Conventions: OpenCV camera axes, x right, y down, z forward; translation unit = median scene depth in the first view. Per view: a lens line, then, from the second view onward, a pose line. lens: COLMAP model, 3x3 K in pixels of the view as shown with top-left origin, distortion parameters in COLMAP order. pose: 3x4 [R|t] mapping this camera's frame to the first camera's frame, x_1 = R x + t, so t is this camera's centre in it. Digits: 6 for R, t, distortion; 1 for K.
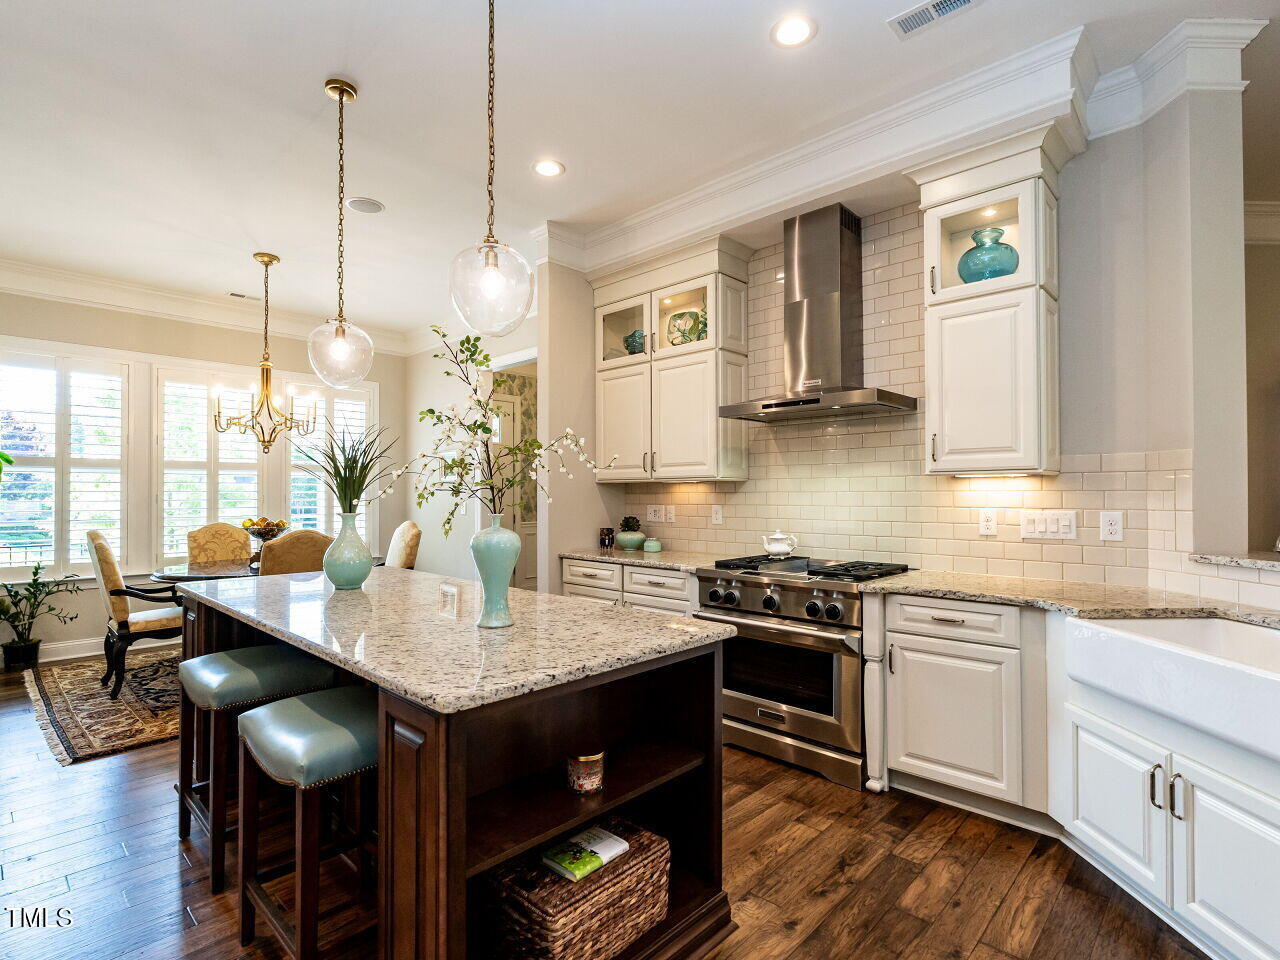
lens RADIAL K [[631.9, 0, 636.9], [0, 631.9, 486.6], [0, 0, 1]] dist [-0.000111, 0.000546]
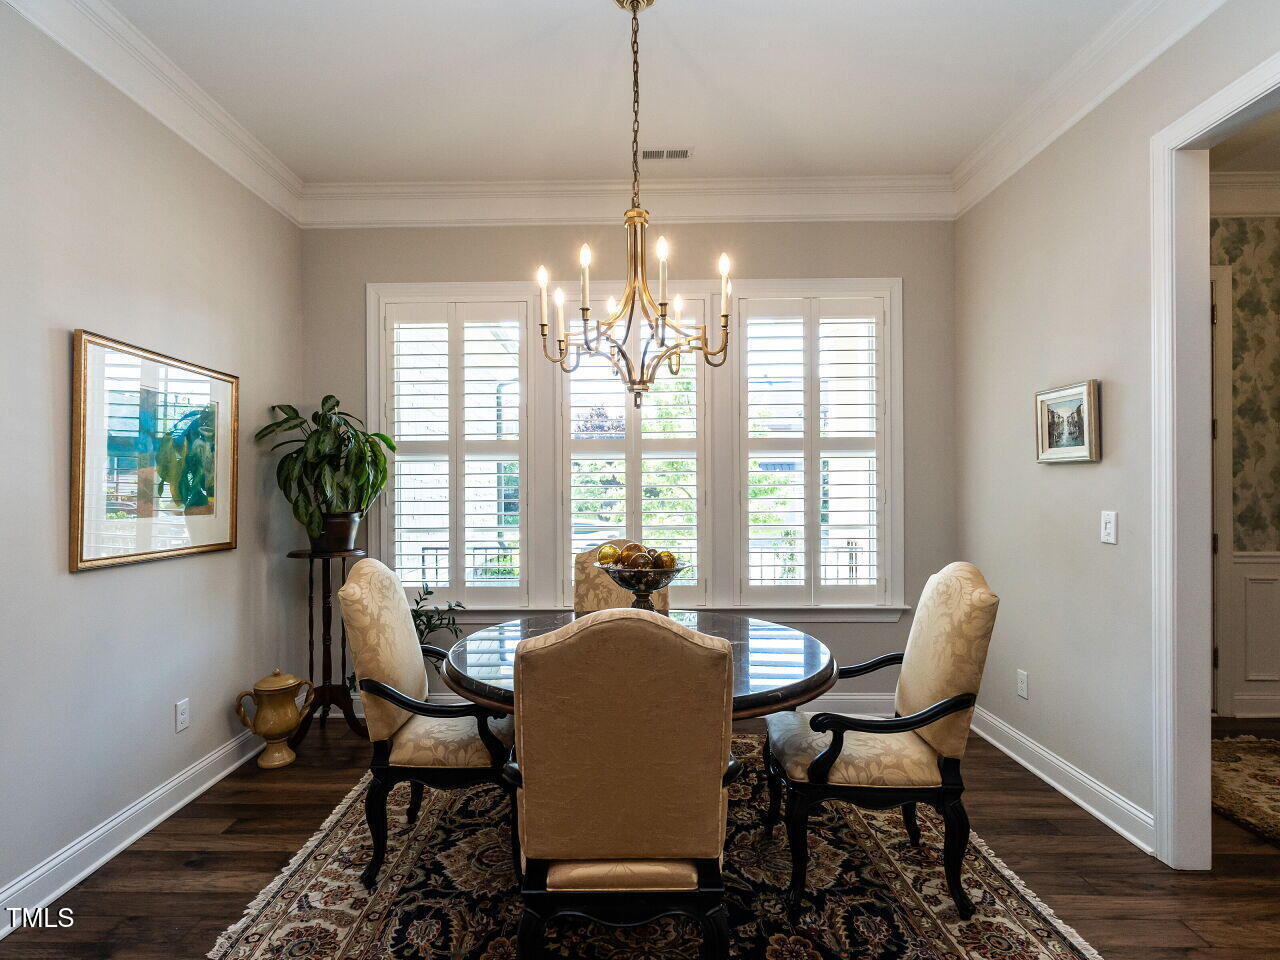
lens RADIAL K [[669.4, 0, 610.0], [0, 669.4, 489.1], [0, 0, 1]] dist [0.002581, 0.000597]
pose [[0.673342, 0.003350, -0.739323, -0.231306], [0.013922, 0.999755, 0.017209, -0.001252], [0.739200, -0.021881, 0.673131, 0.644814]]
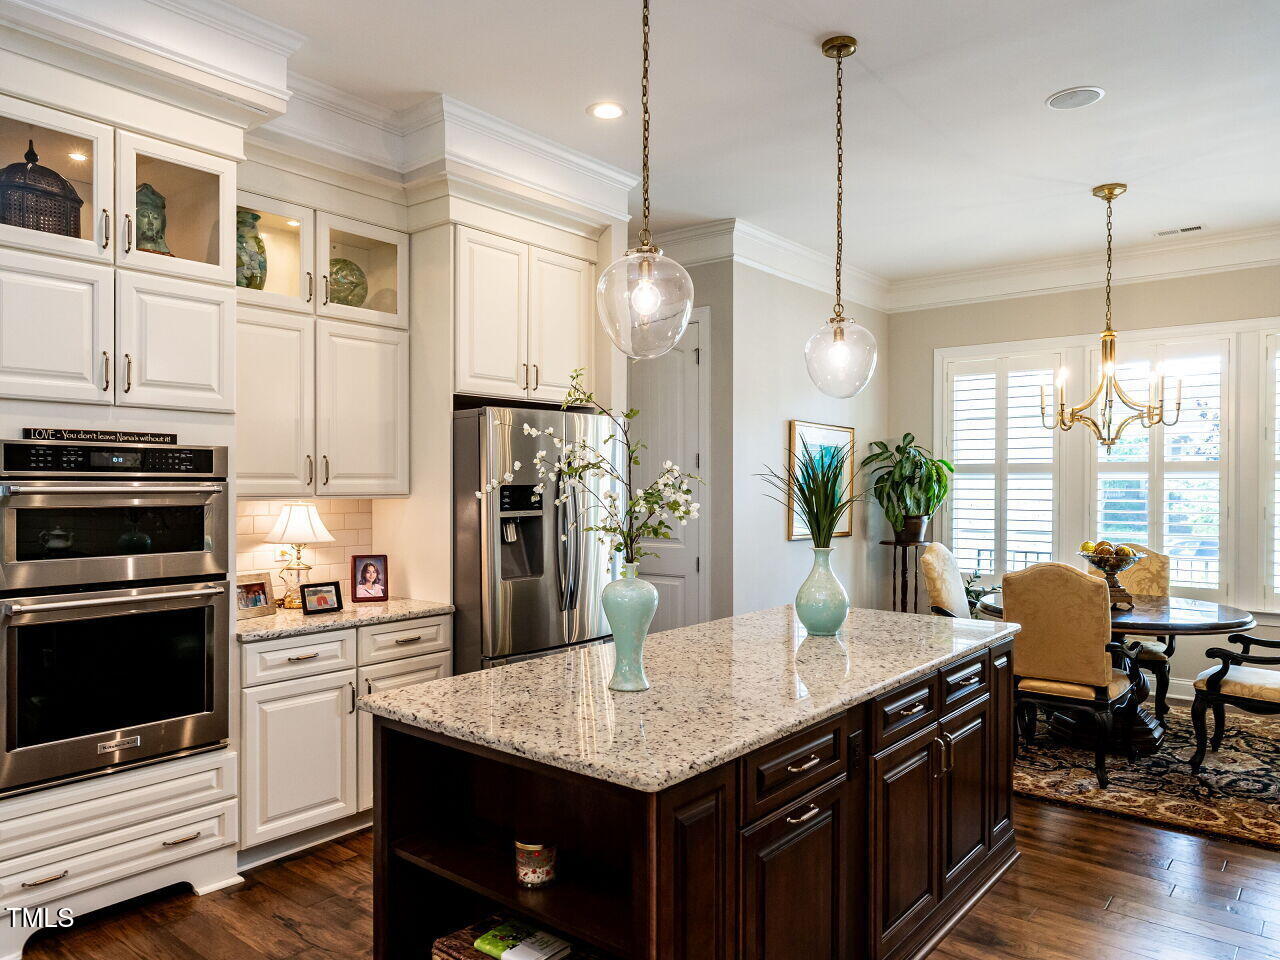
lens RADIAL K [[891.2, 0, 637.0], [0, 891.2, 484.5], [0, 0, 1]] dist [0.002552, 0.002097]
pose [[0.084208, 0.006255, -0.996429, 0.405738], [0.008443, 0.999940, 0.006990, -0.029916], [0.996412, -0.009001, 0.084150, 0.359275]]
